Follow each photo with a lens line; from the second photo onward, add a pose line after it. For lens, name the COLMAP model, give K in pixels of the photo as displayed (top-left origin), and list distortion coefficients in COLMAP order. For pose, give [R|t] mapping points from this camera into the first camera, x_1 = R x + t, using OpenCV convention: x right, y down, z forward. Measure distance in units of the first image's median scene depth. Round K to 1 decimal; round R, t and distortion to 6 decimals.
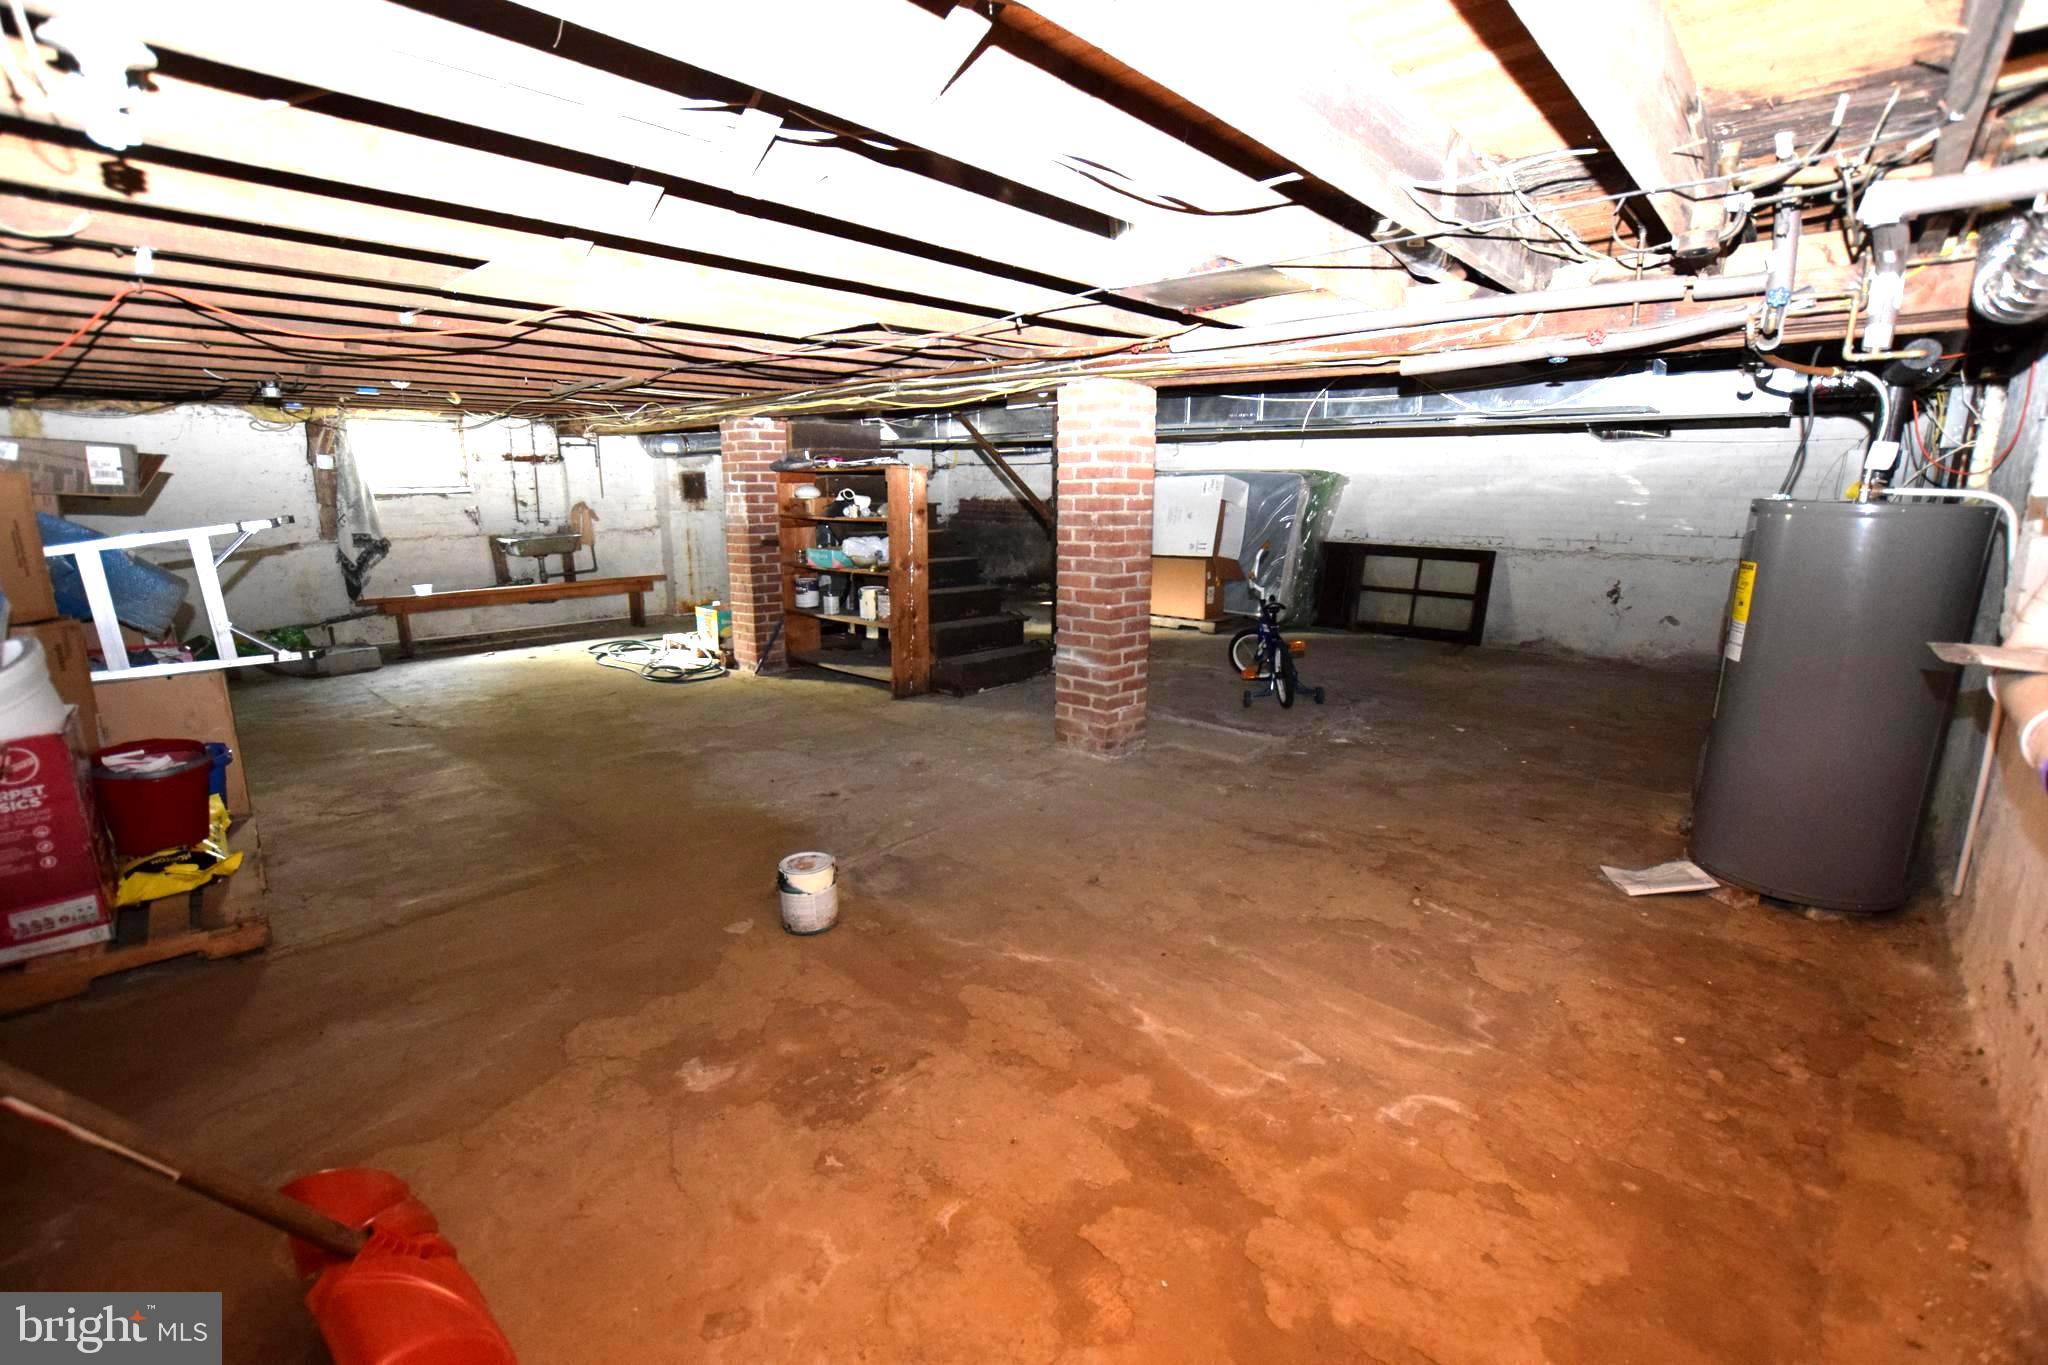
lens RADIAL K [[899.0, 0, 1025.4], [0, 899.0, 691.2], [0, 0, 1]] dist [-0.032697, 0.003035]
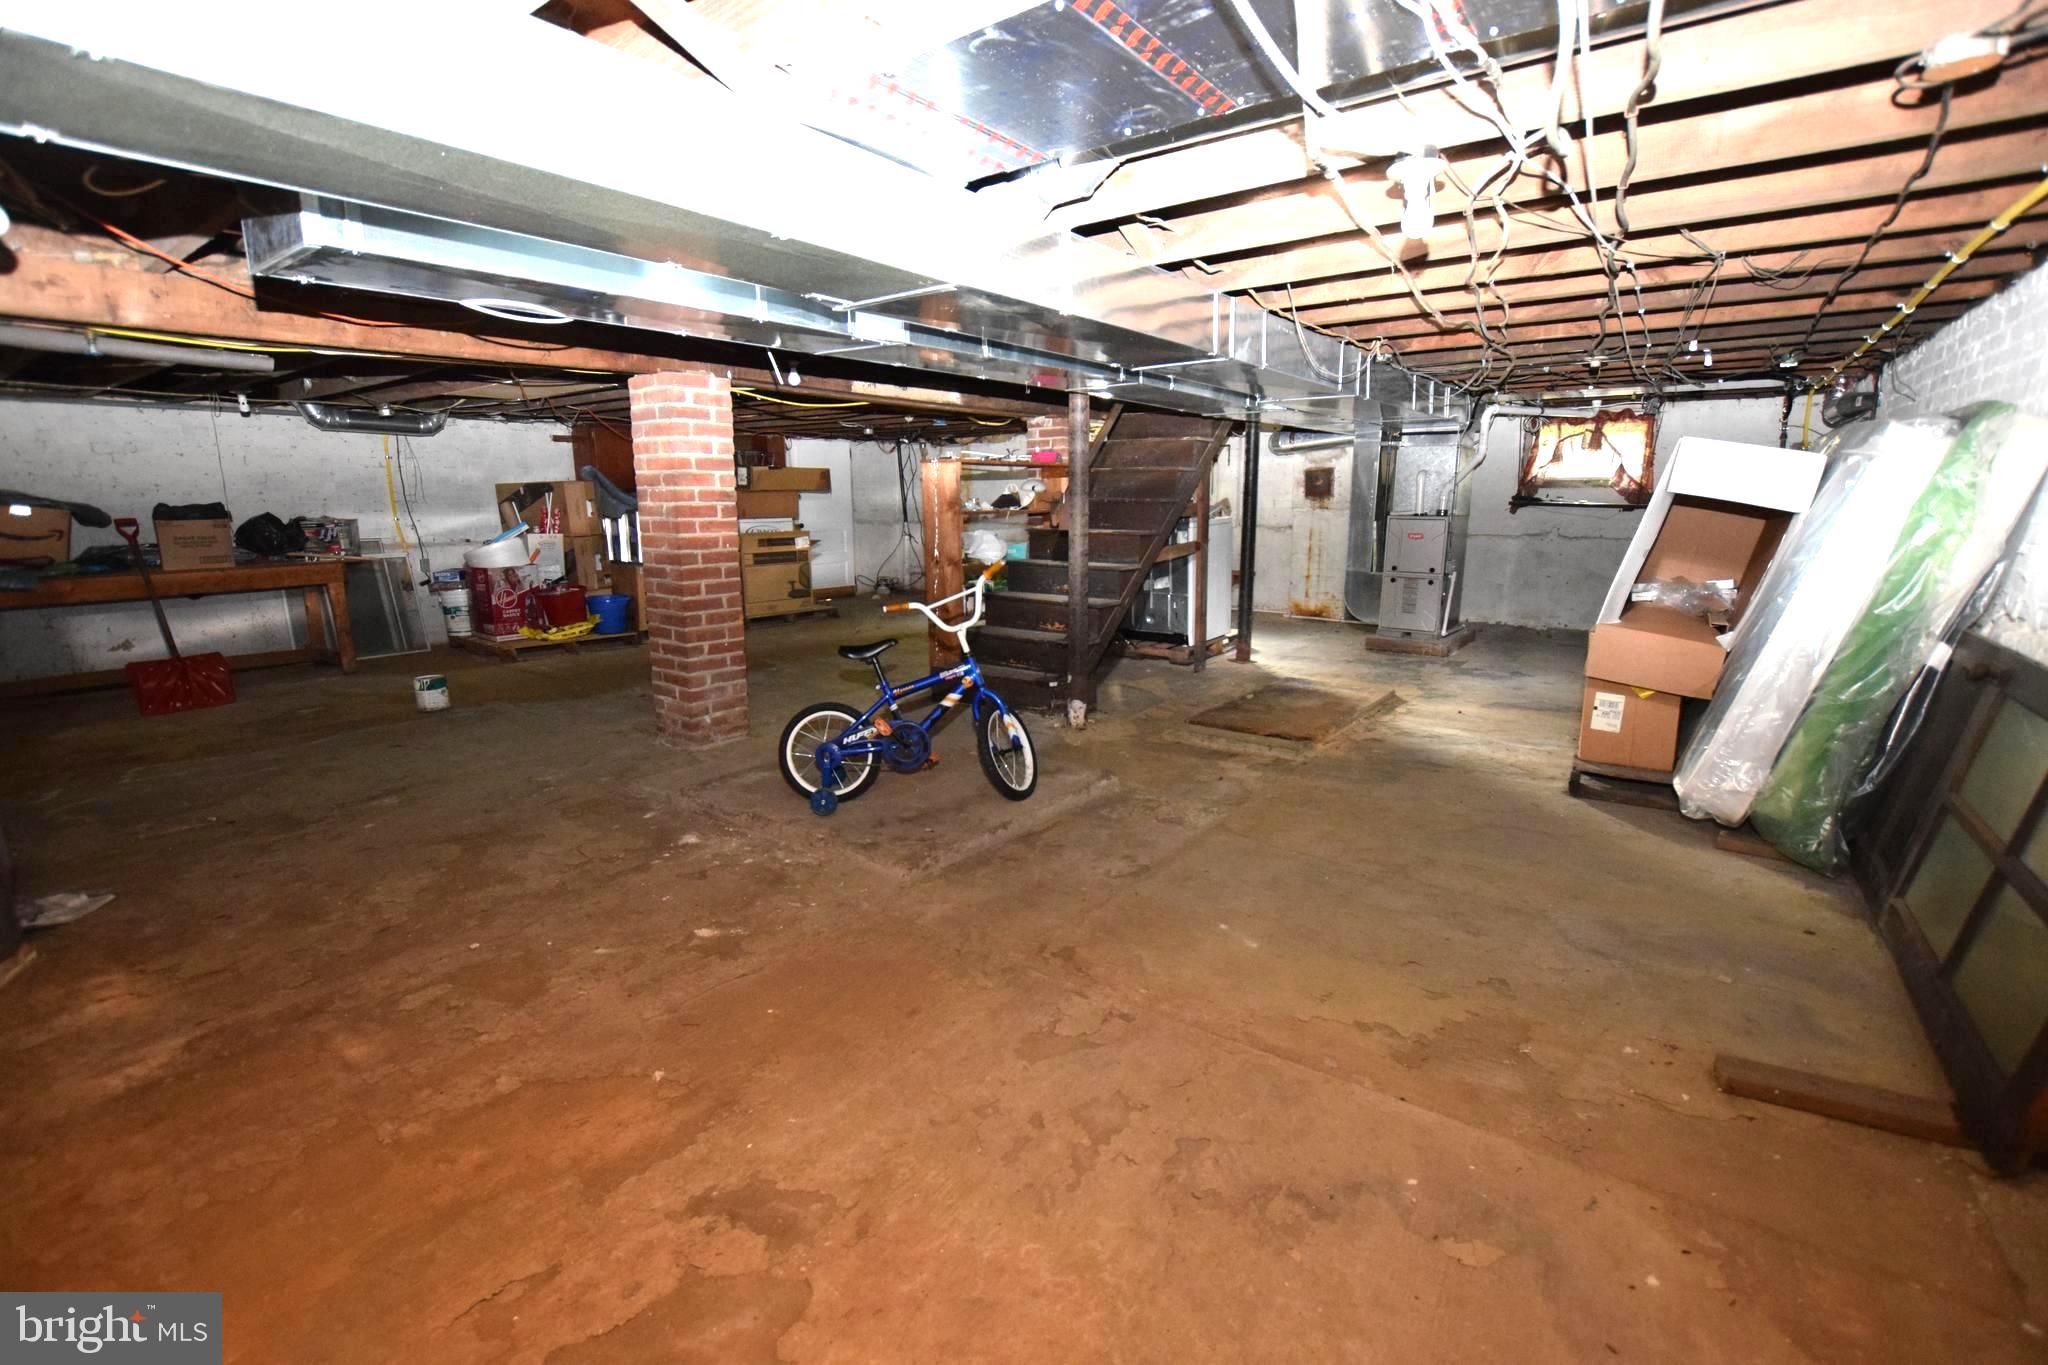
lens RADIAL K [[899.0, 0, 1024.1], [0, 899.0, 680.1], [0, 0, 1]] dist [-0.032697, 0.003035]
pose [[0.118759, 0.193652, -0.973856, 0.544863], [-0.210110, 0.963488, 0.165968, -0.121419], [0.970438, 0.184907, 0.155111, 0.596209]]
